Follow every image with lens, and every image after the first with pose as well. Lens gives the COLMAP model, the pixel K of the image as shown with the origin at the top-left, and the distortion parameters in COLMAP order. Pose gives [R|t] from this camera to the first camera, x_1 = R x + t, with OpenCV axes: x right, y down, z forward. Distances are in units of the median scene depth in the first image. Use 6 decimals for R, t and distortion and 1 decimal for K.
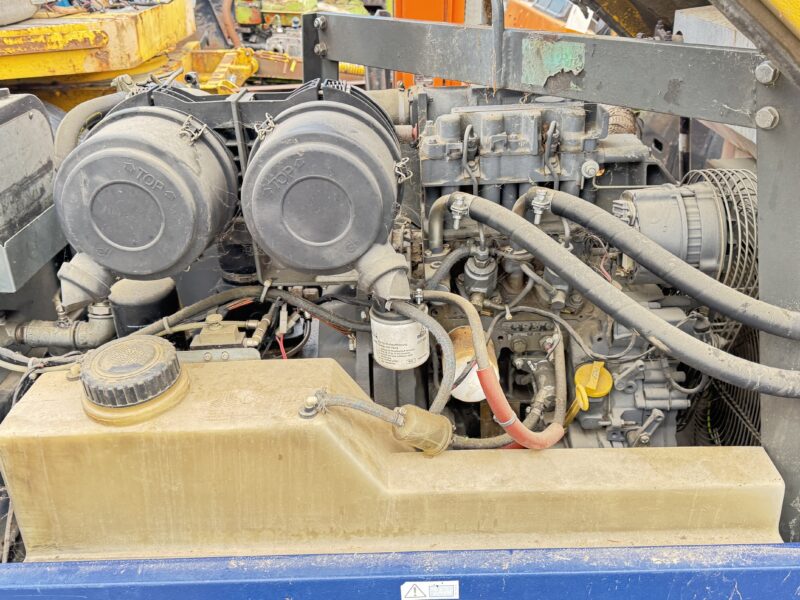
lens RADIAL K [[751.9, 0, 400.0], [0, 751.9, 300.0], [0, 0, 1]] dist [0.133023, -0.281570]
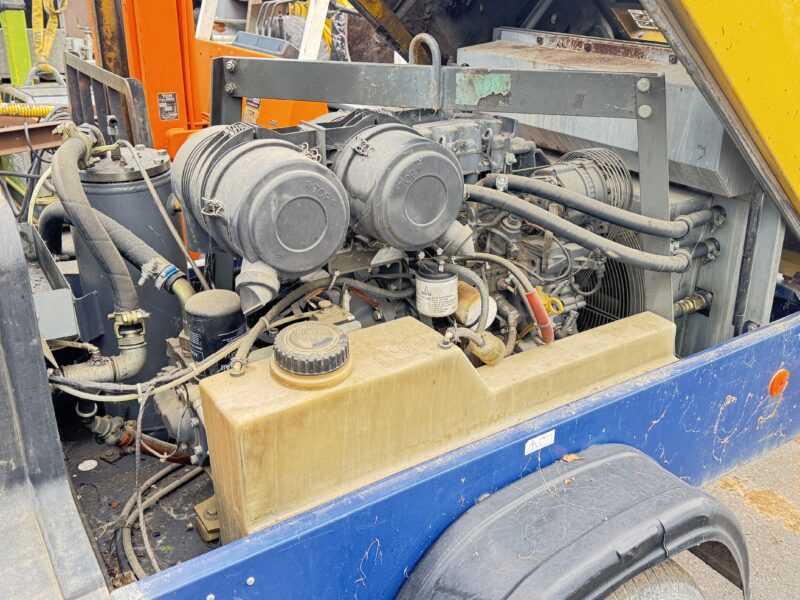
lens RADIAL K [[751.9, 0, 400.0], [0, 751.9, 300.0], [0, 0, 1]] dist [0.133023, -0.281570]
pose [[0.834327, -0.193694, 0.516121, -0.856896], [0.212633, 0.976864, 0.022876, 0.018363], [-0.508611, 0.090659, 0.856210, -0.140664]]
